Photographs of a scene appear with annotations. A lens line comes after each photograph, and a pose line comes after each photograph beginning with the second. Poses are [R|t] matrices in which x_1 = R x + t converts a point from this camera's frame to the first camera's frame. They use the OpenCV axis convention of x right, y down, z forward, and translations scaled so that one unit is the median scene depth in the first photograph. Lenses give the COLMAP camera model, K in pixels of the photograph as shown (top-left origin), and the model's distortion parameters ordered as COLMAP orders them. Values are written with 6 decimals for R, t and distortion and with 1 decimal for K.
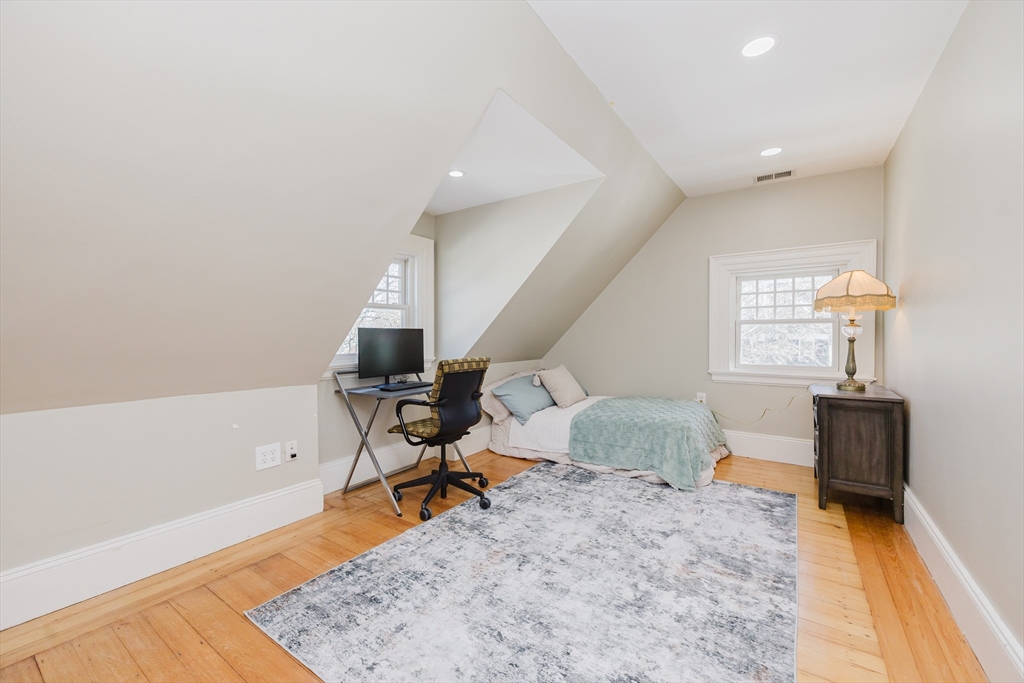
lens RADIAL K [[413.3, 0, 512.0], [0, 413.3, 341.5], [0, 0, 1]] dist [0.017078, -0.000107]
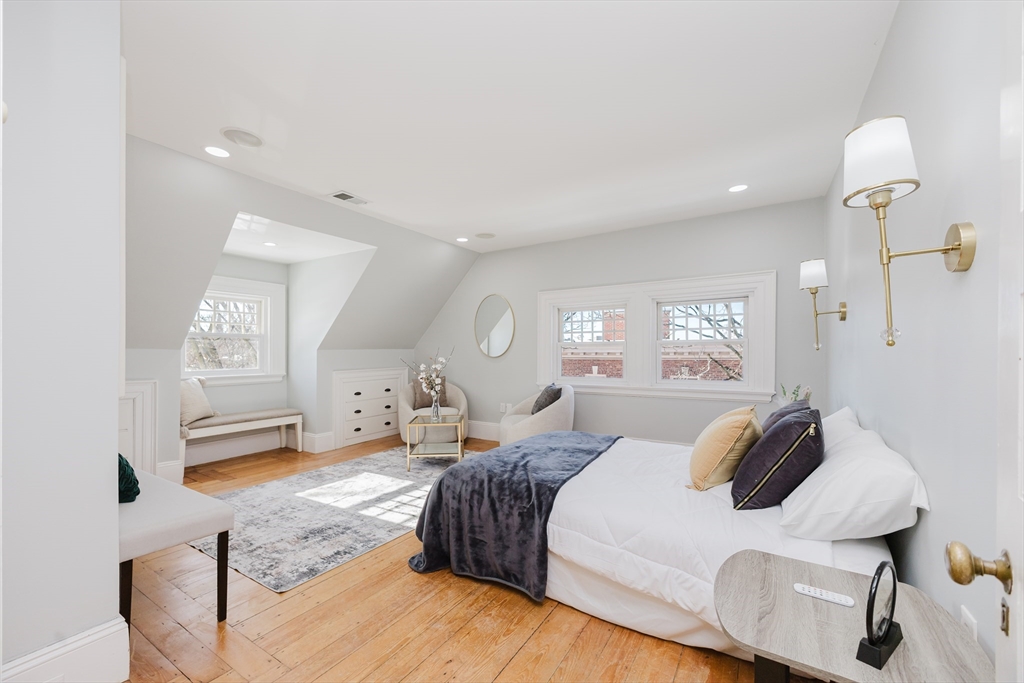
lens RADIAL K [[413.3, 0, 512.0], [0, 413.3, 341.5], [0, 0, 1]] dist [0.017078, -0.000107]
pose [[-0.998905, 0.008220, -0.046054, -0.197668], [0.008244, 0.999966, -0.000340, -0.054259], [0.046049, -0.000719, -0.998939, 2.151990]]
